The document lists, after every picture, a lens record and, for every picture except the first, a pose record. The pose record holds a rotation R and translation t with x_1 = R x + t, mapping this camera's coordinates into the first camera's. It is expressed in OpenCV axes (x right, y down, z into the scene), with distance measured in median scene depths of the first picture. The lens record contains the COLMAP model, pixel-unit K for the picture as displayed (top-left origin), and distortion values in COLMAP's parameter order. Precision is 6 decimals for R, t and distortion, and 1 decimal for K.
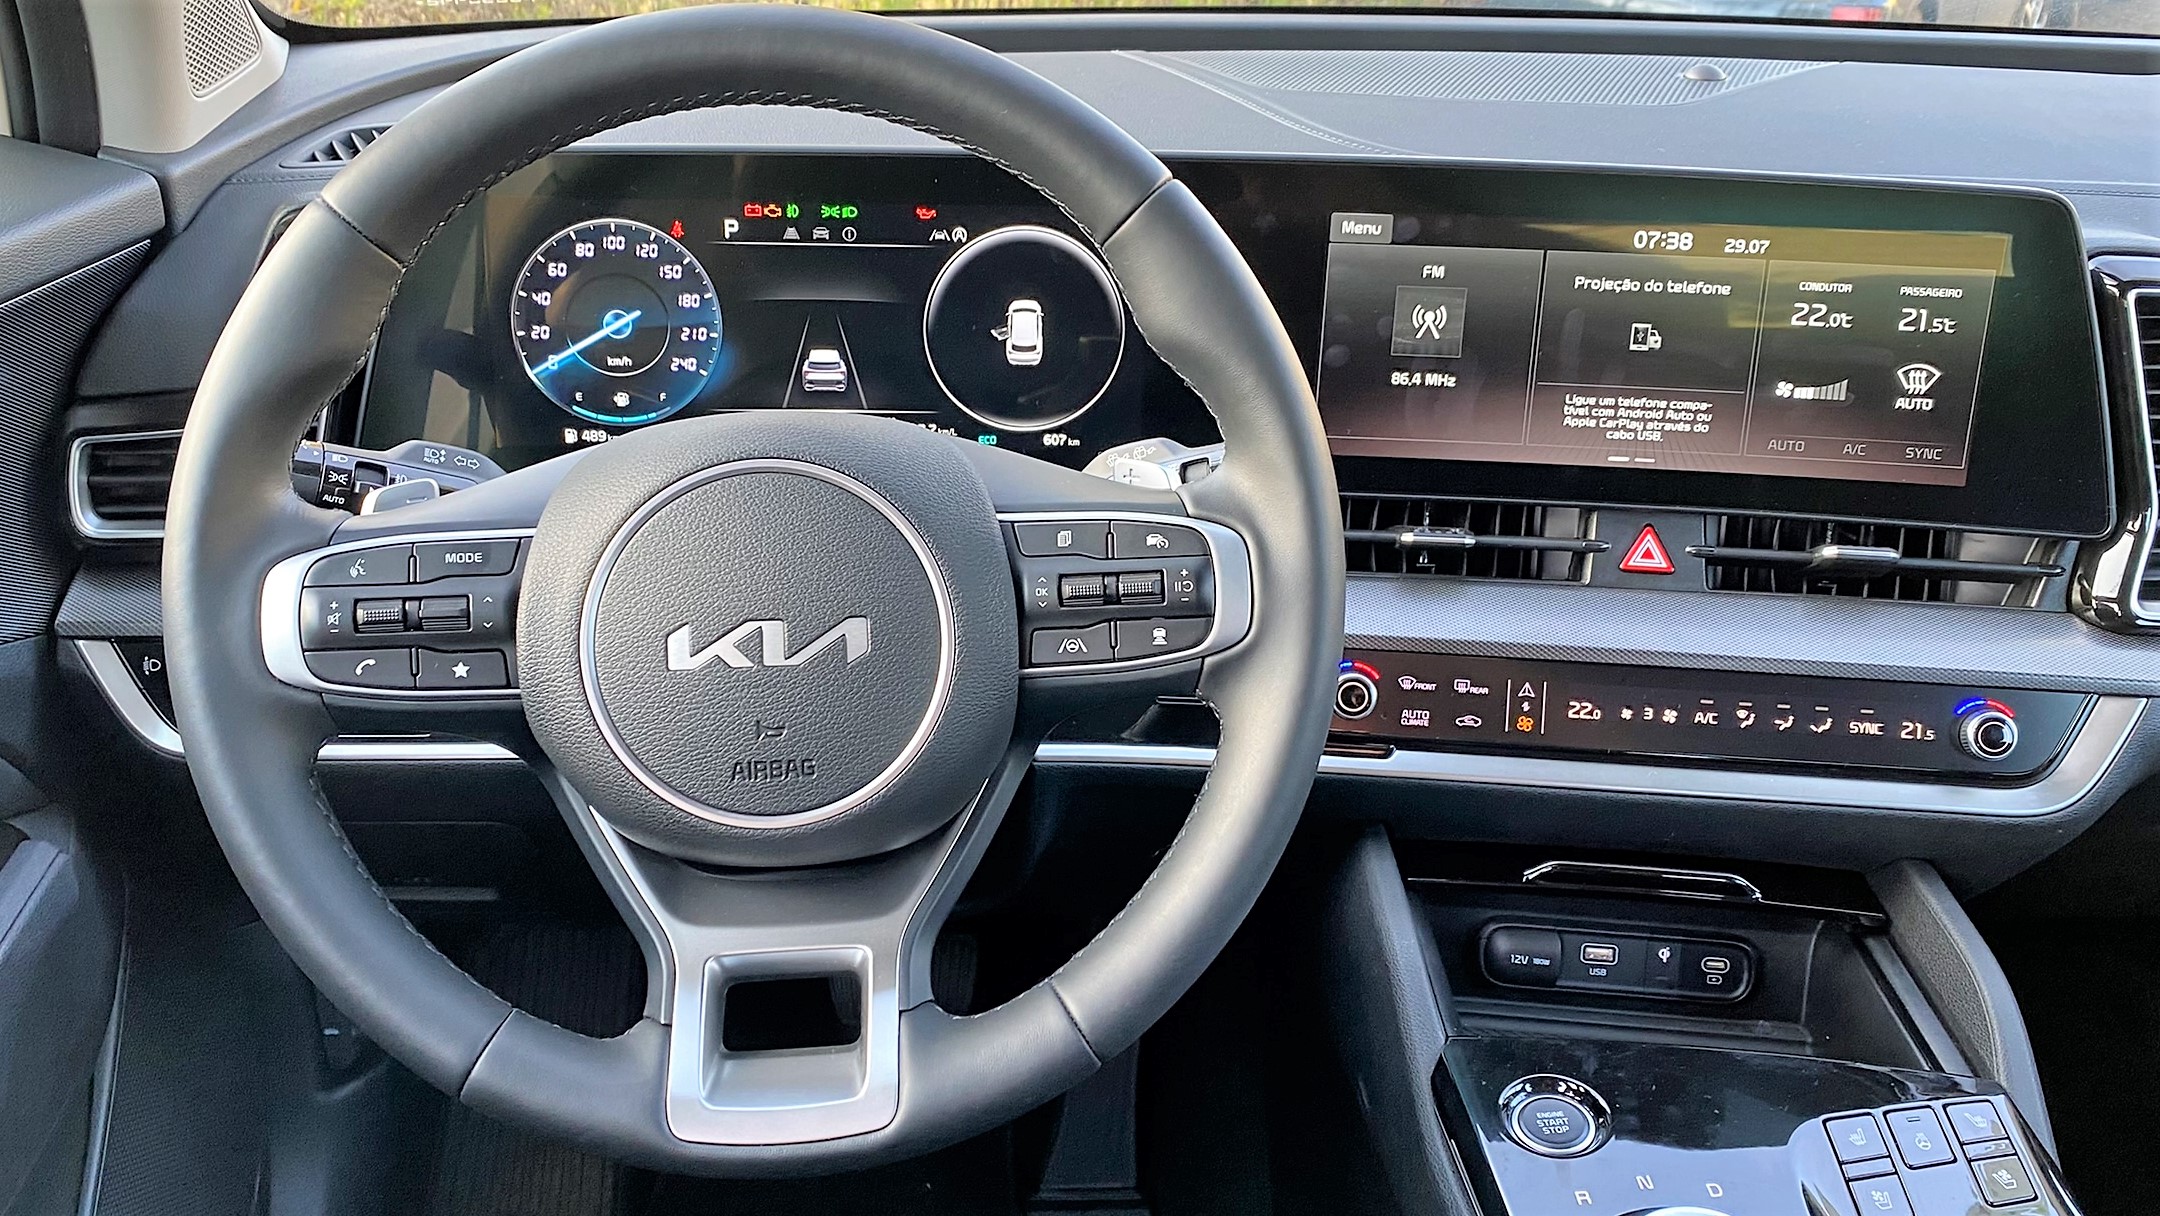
lens RADIAL K [[1766.1, 0, 1072.0], [0, 1766.1, 602.3], [0, 0, 1]] dist [0.065419, -0.146583]
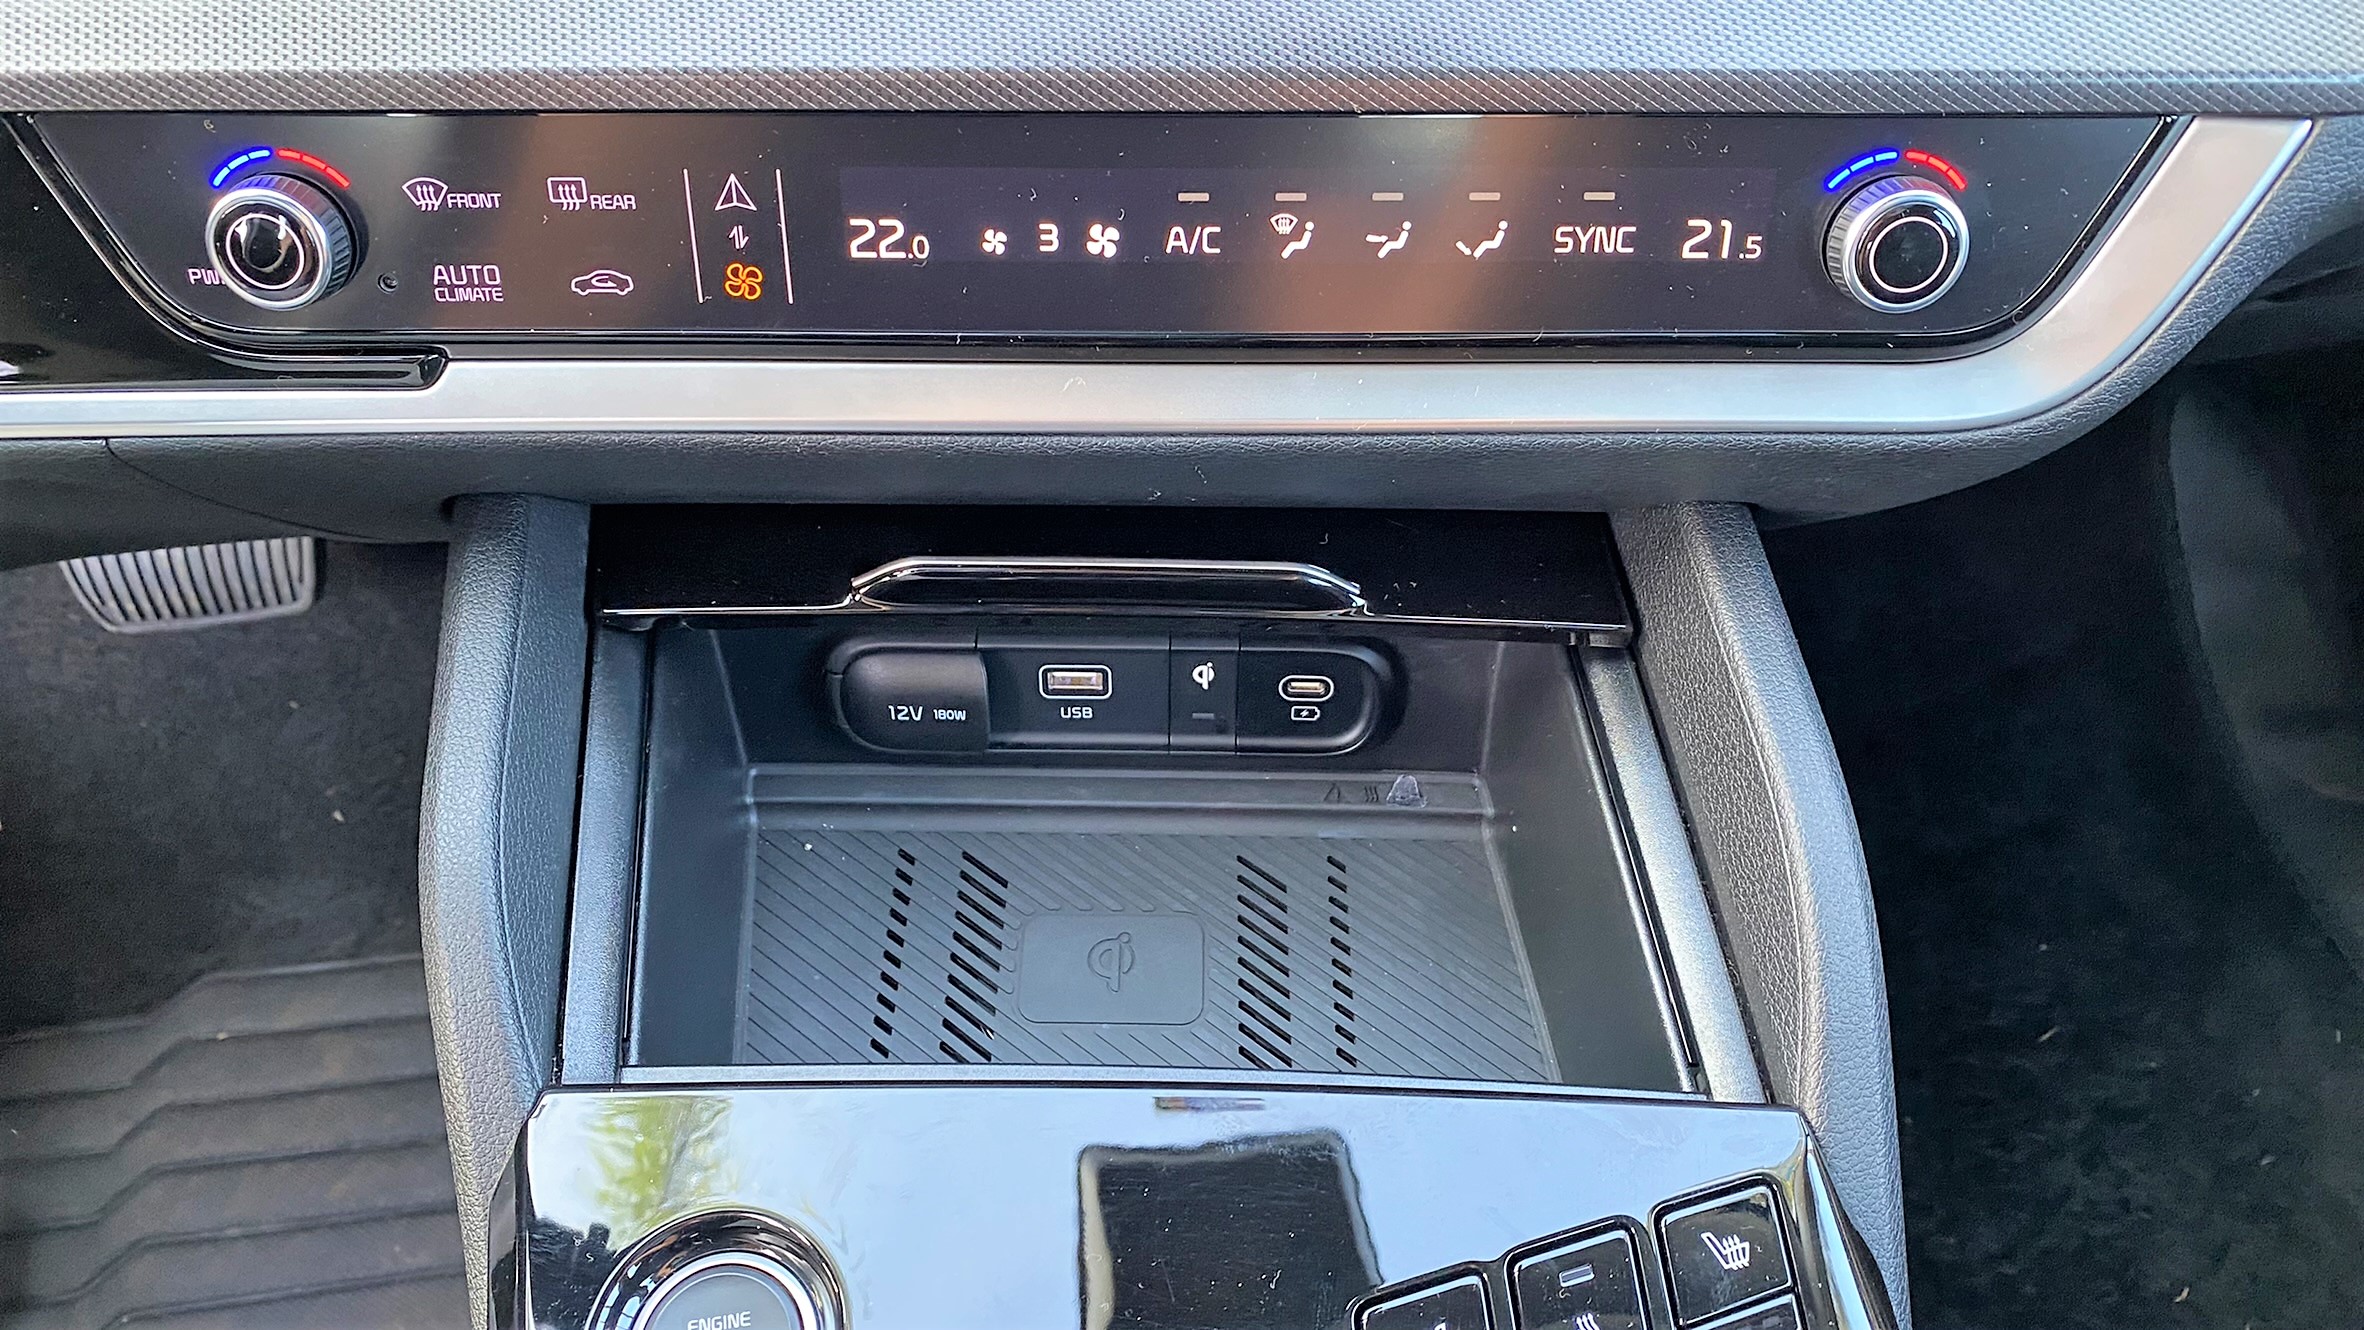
lens RADIAL K [[1816.0, 0, 1152.5], [0, 1816.0, 660.5], [0, 0, 1]] dist [0.069667, -0.136354]
pose [[0.996180, -0.079432, 0.036274, 0.325799], [0.054858, 0.892470, 0.447758, -0.031986], [-0.067940, -0.444058, 0.893419, 0.602606]]
